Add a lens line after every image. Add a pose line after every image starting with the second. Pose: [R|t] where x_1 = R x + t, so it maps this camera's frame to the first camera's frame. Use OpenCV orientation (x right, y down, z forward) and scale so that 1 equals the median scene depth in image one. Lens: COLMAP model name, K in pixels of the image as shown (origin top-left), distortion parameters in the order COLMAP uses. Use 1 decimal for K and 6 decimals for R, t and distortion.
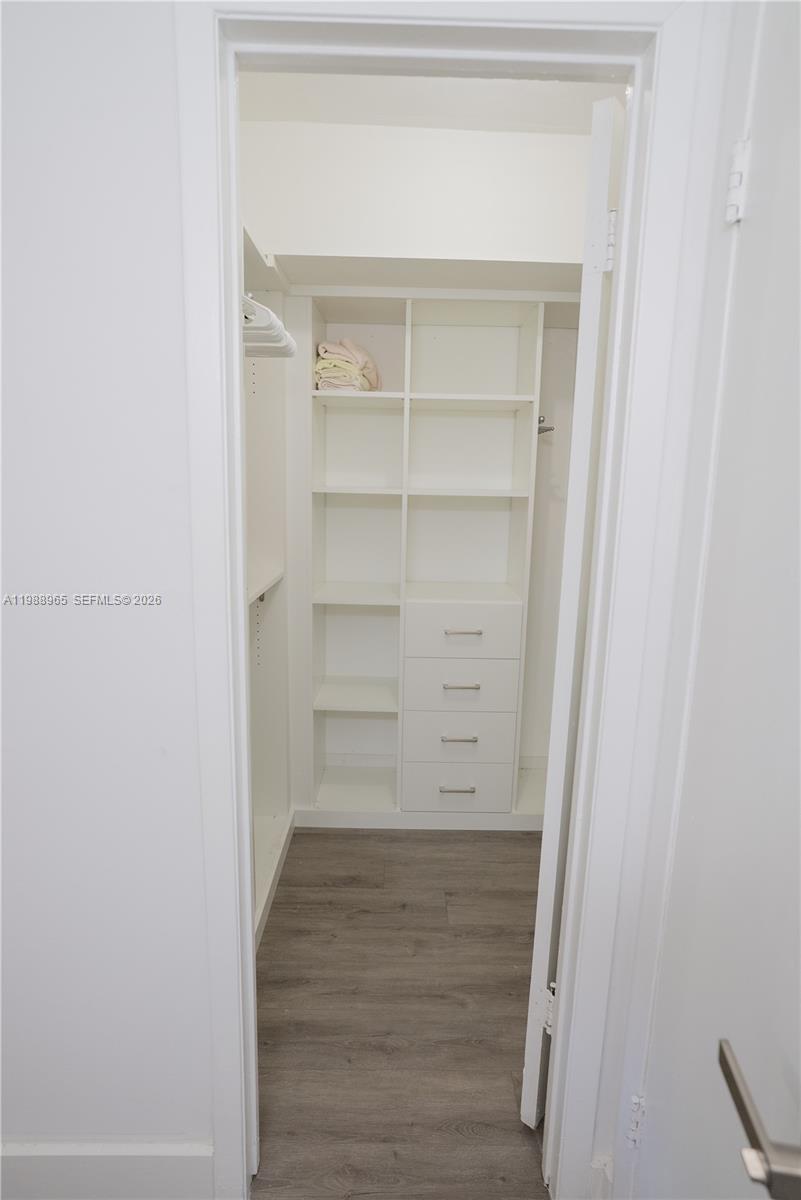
lens RADIAL K [[656.2, 0, 408.4], [0, 656.2, 599.9], [0, 0, 1]] dist [-0.018152, 0.000162]
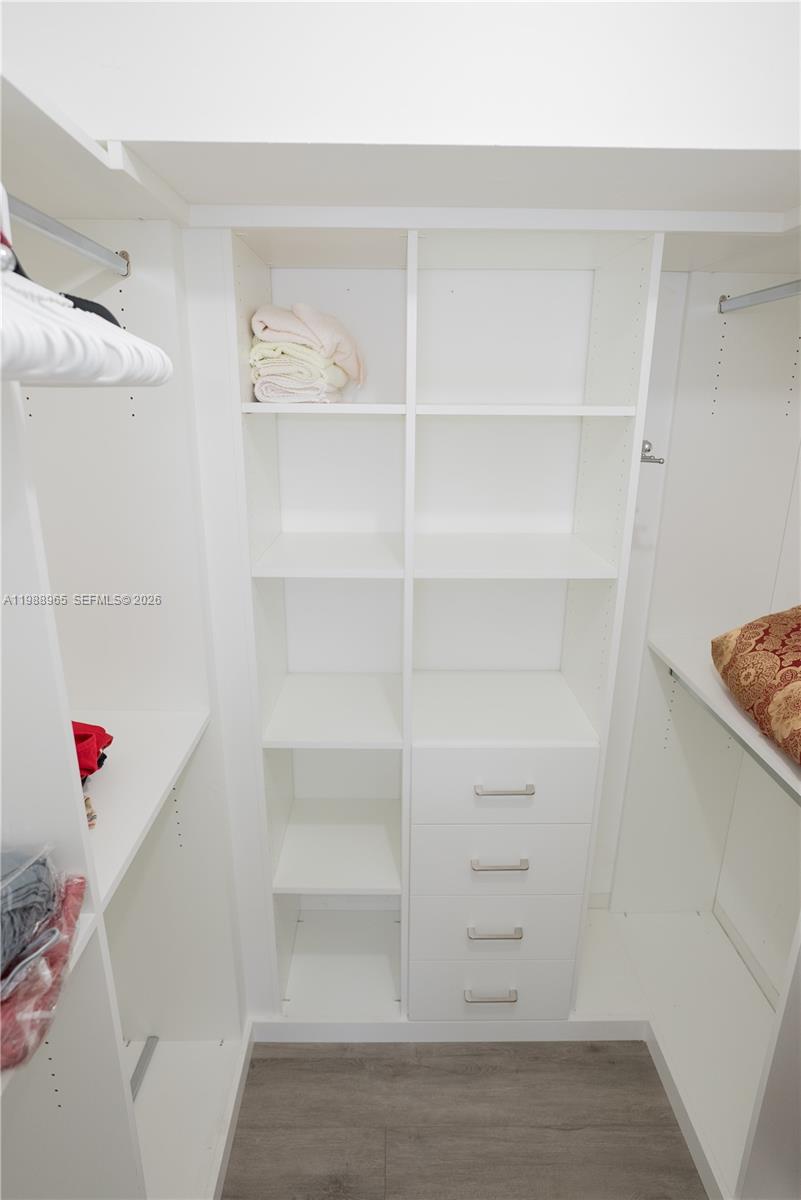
lens RADIAL K [[650.6, 0, 400.5], [0, 650.6, 600.0], [0, 0, 1]] dist [-0.048460, 0.030241]
pose [[0.999889, -0.014547, -0.003234, -0.011360], [0.014829, 0.992746, 0.119316, -0.210033], [0.001475, -0.119351, 0.992851, 0.418063]]
